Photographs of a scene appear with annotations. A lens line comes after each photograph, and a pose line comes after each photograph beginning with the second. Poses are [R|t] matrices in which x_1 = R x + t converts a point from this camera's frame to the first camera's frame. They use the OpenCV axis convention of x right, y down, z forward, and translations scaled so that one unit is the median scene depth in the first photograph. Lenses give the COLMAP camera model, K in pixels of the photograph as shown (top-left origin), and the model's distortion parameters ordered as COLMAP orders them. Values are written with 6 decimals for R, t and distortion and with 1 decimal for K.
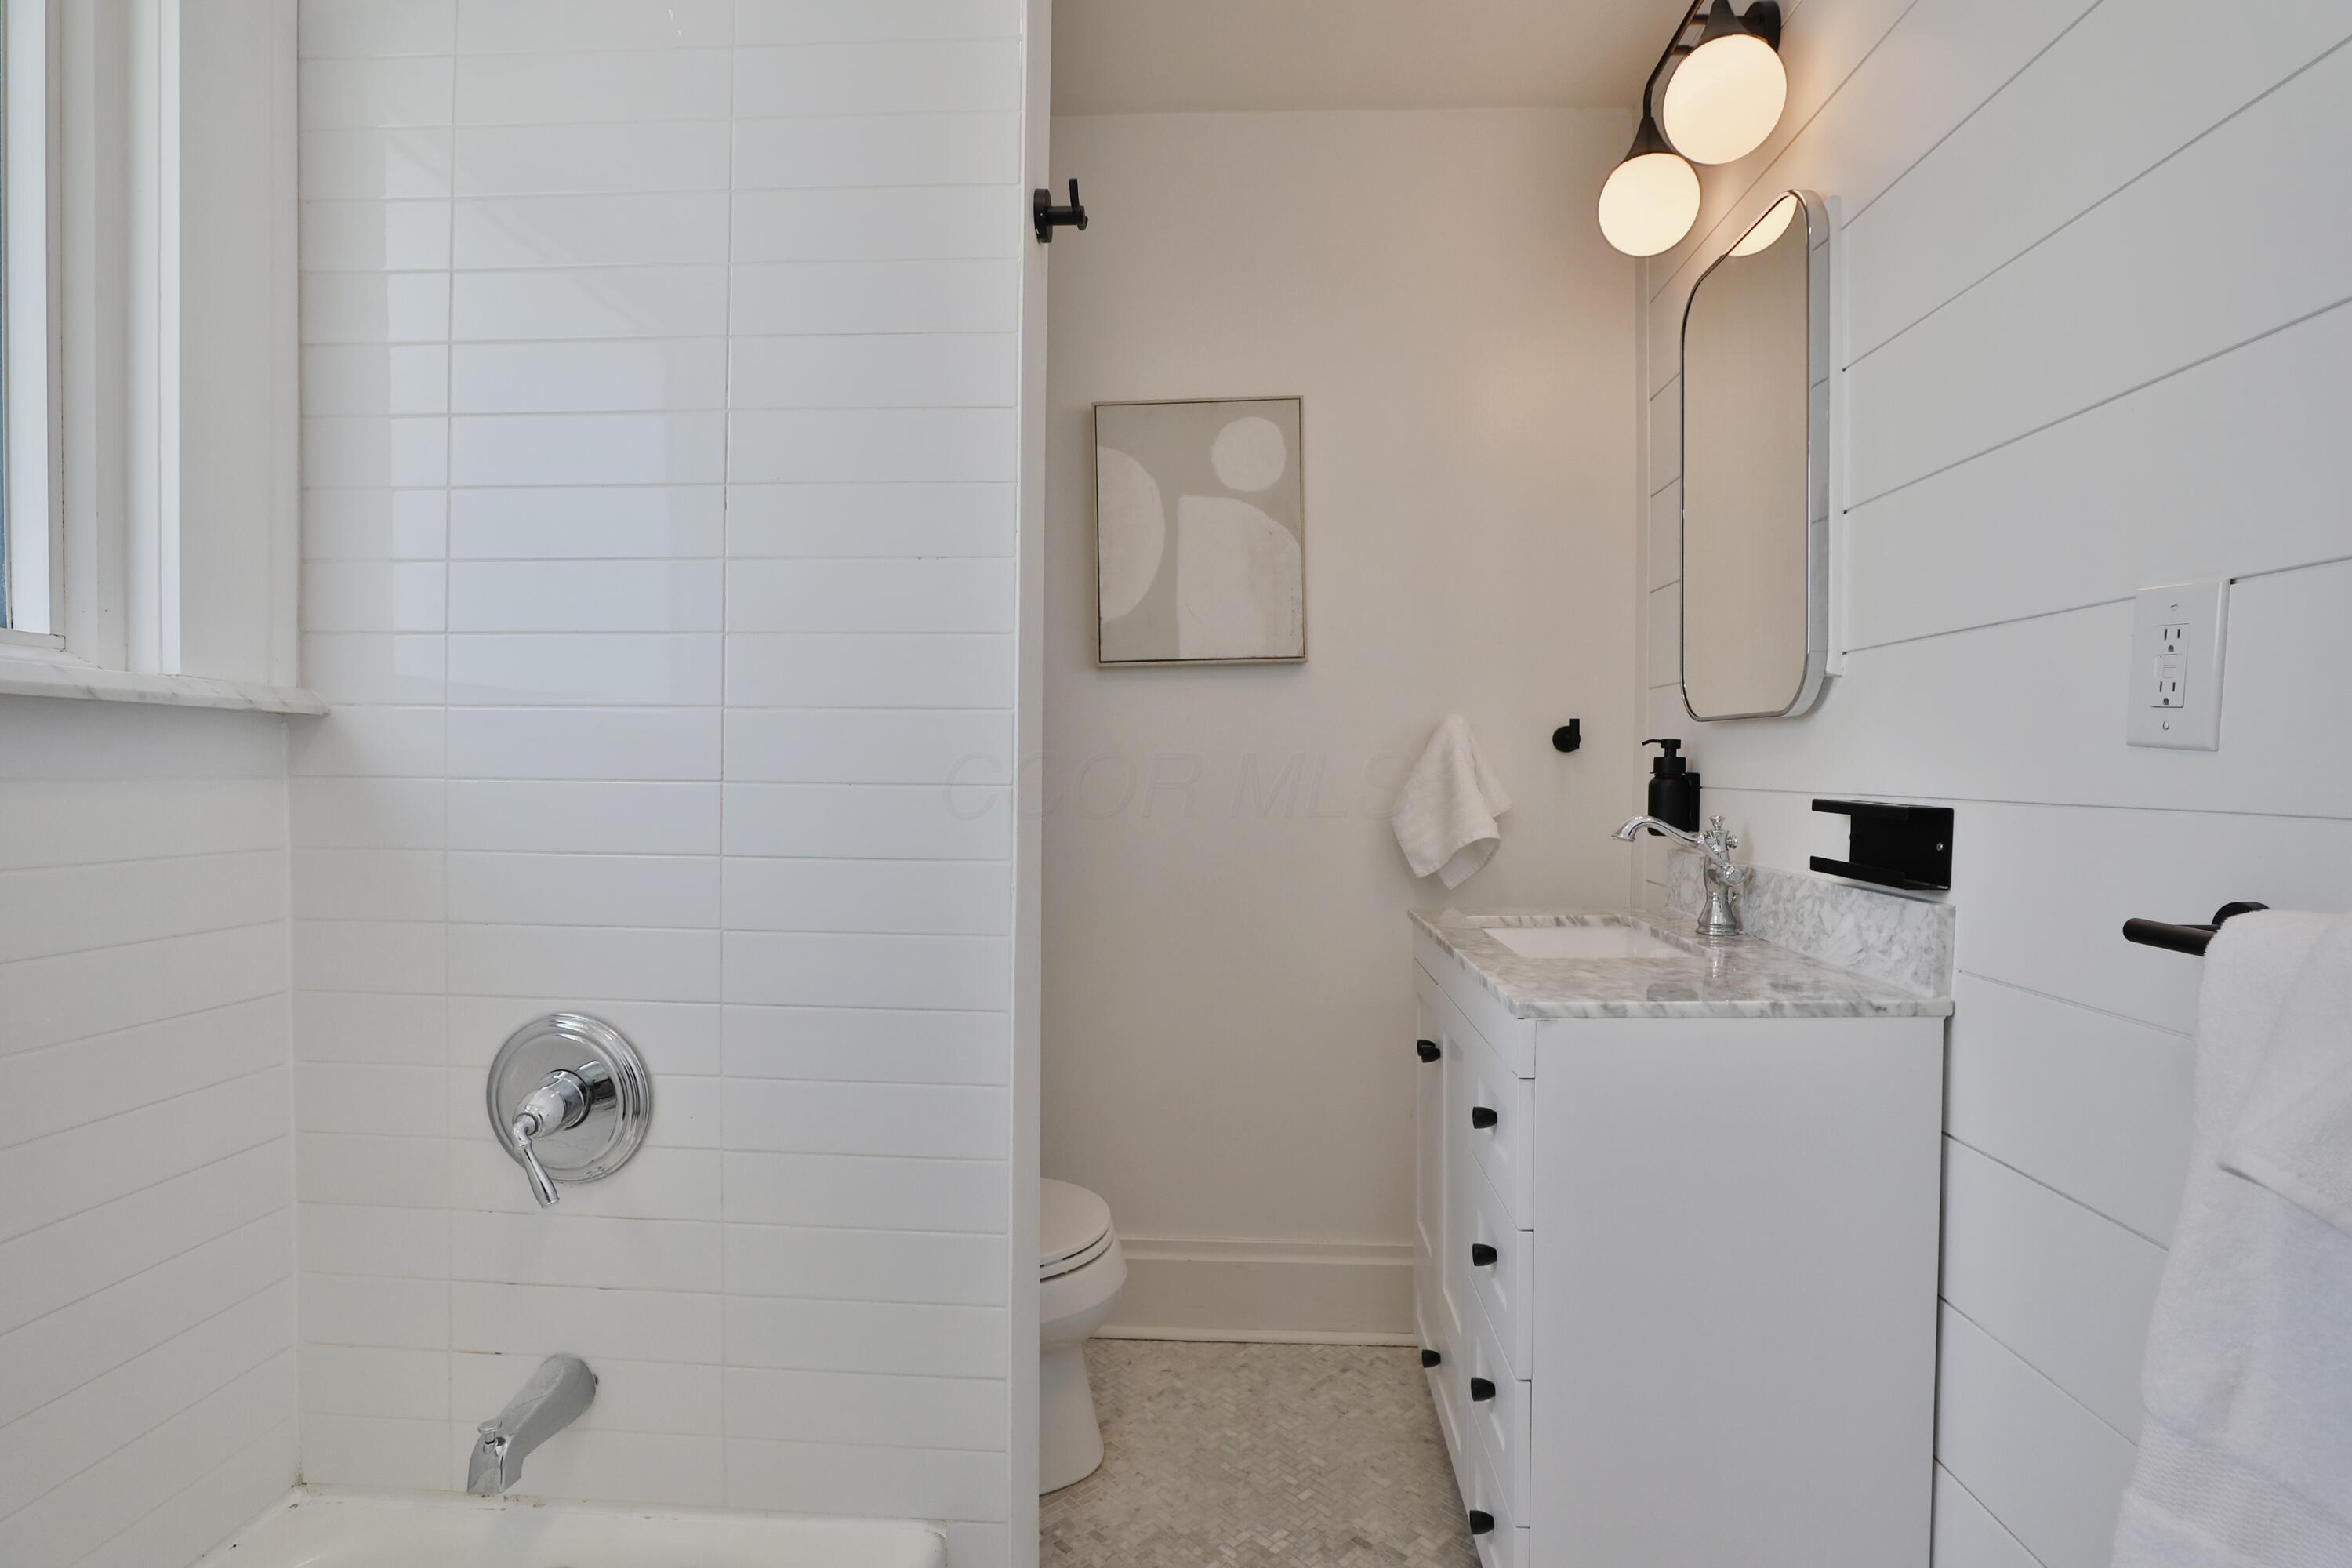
lens RADIAL K [[1146.3, 0, 1173.9], [0, 1146.3, 785.3], [0, 0, 1]] dist [-0.003730, 0.002496]
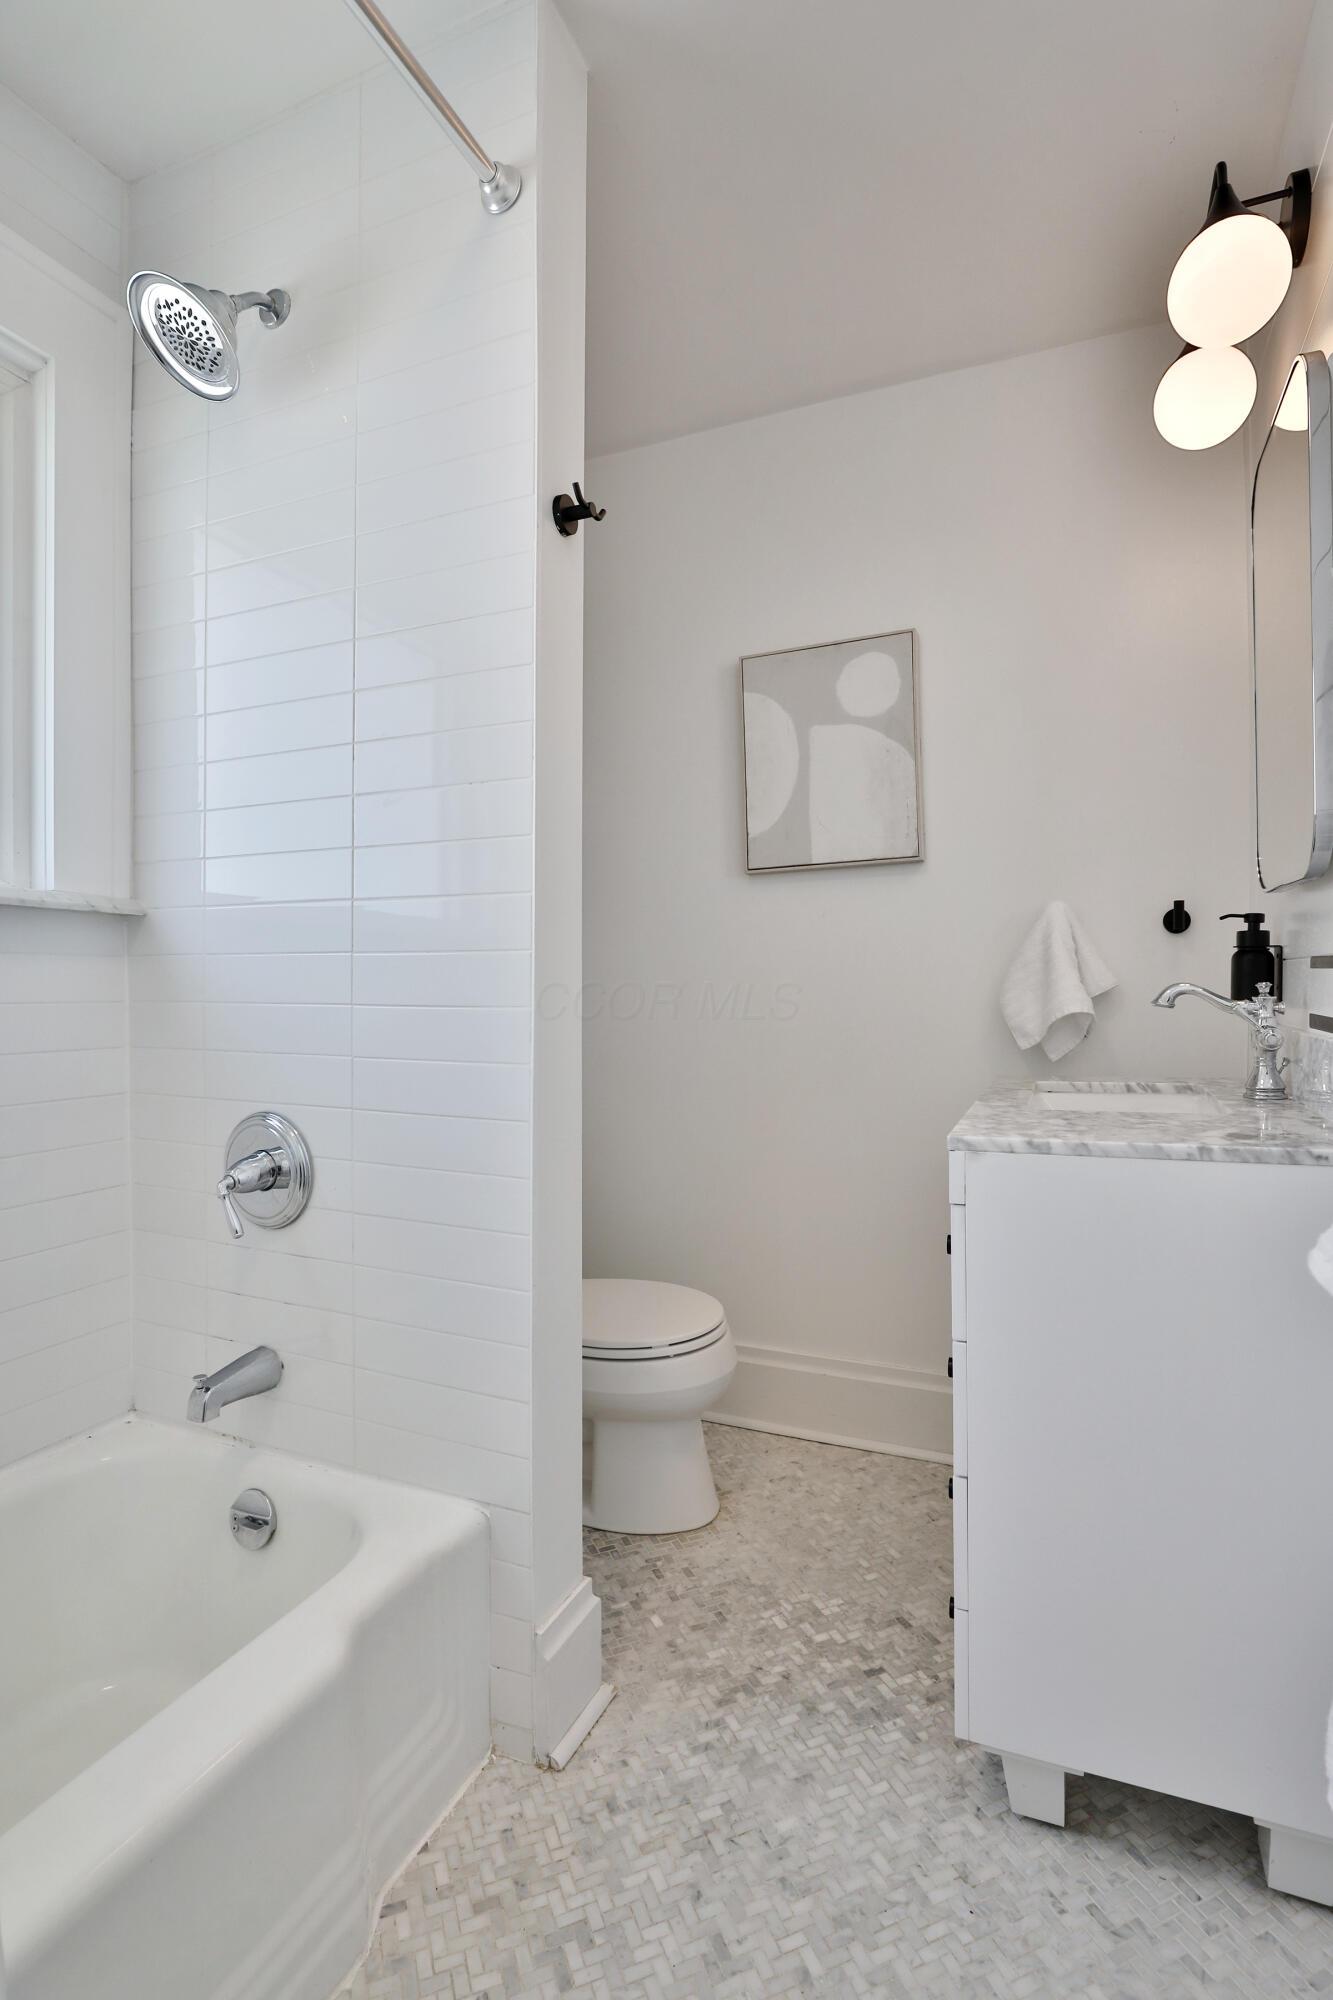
lens RADIAL K [[974.8, 0, 664.1], [0, 974.8, 991.6], [0, 0, 1]] dist [-0.003730, 0.002496]
pose [[0.937789, -0.006353, -0.347146, 0.275353], [0.002870, 0.999940, -0.010545, 0.042290], [0.347193, 0.008893, 0.937752, 0.003246]]
